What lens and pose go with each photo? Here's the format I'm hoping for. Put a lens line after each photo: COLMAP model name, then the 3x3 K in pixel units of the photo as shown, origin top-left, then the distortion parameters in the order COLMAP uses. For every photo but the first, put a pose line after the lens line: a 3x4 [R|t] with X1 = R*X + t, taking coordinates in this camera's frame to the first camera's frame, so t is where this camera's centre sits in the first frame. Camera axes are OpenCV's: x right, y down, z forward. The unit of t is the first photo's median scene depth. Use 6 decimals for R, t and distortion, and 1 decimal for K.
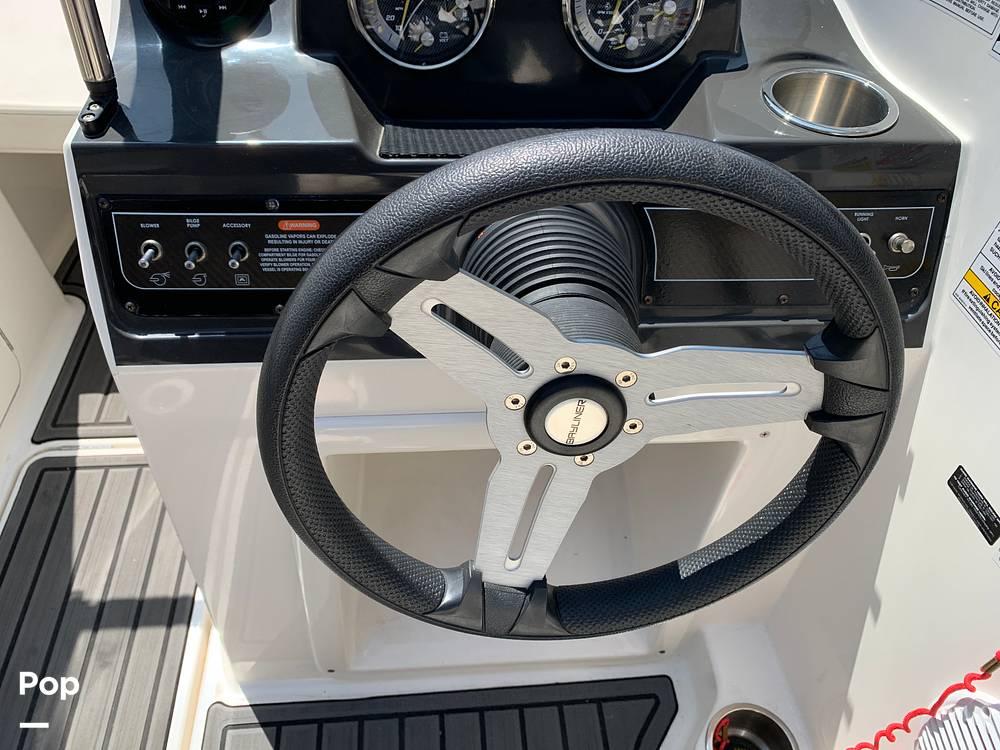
lens RADIAL K [[779.7, 0, 500.6], [0, 779.7, 369.9], [0, 0, 1]] dist [-0.001153, 0.003553]
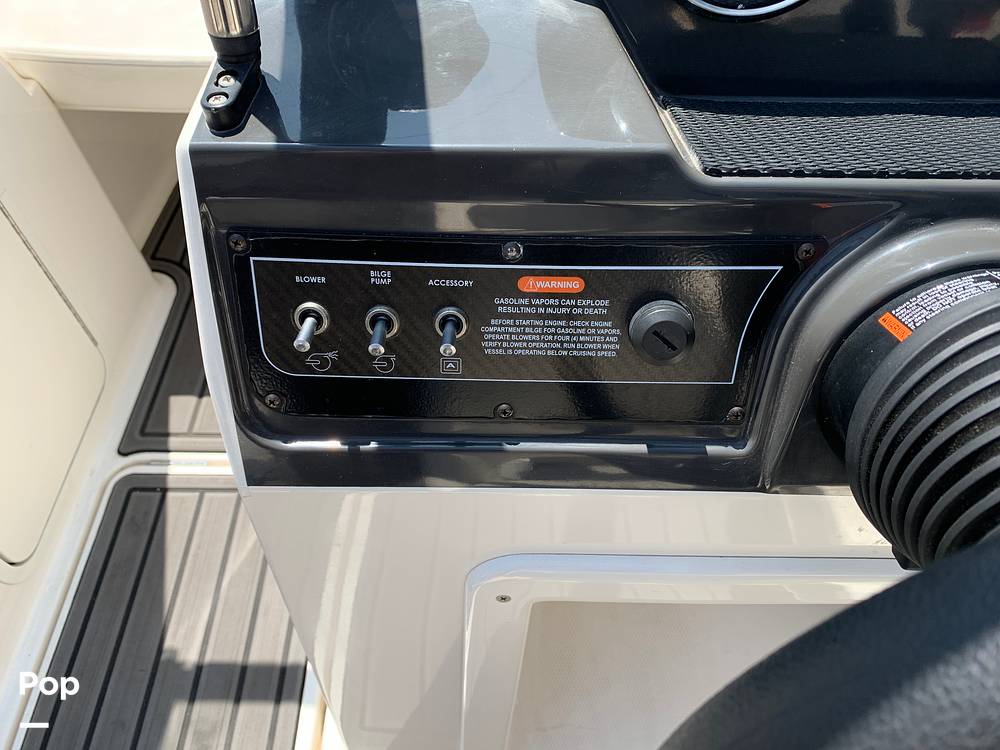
lens RADIAL K [[772.6, 0, 500.0], [0, 772.6, 375.0], [0, 0, 1]] dist [0.013611, -0.003057]
pose [[0.996126, 0.039734, -0.078451, -0.216865], [-0.034104, 0.996833, 0.071843, -0.137294], [0.081057, -0.068889, 0.994326, 0.349044]]
